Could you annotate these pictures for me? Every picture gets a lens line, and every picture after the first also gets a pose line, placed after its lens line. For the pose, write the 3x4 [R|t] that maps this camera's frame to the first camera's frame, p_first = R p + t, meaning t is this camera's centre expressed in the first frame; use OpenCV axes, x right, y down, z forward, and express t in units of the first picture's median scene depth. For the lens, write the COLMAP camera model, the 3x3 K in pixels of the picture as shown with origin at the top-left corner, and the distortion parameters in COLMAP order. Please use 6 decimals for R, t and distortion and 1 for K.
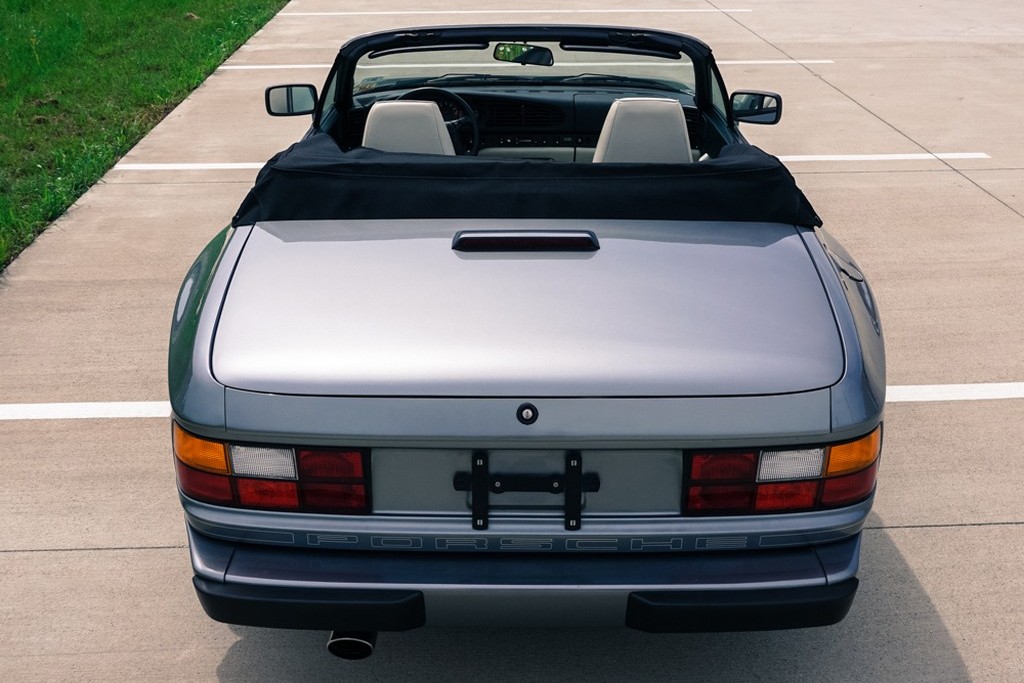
lens RADIAL K [[811.5, 0, 512.0], [0, 811.5, 341.5], [0, 0, 1]] dist [-0.044609, -0.002834]
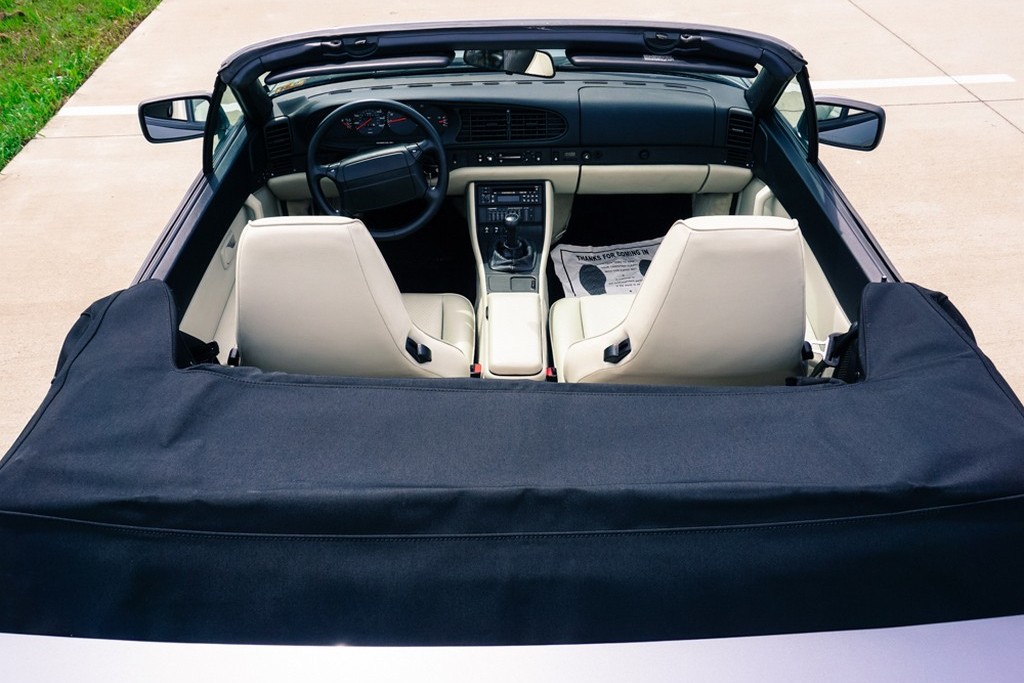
lens RADIAL K [[713.7, 0, 503.8], [0, 713.7, 334.2], [0, 0, 1]] dist [-0.035090, 0.004362]
pose [[0.999788, -0.020180, 0.004198, 0.002711], [0.019127, 0.984225, 0.175883, -0.205798], [-0.007681, -0.175766, 0.984402, 0.339484]]
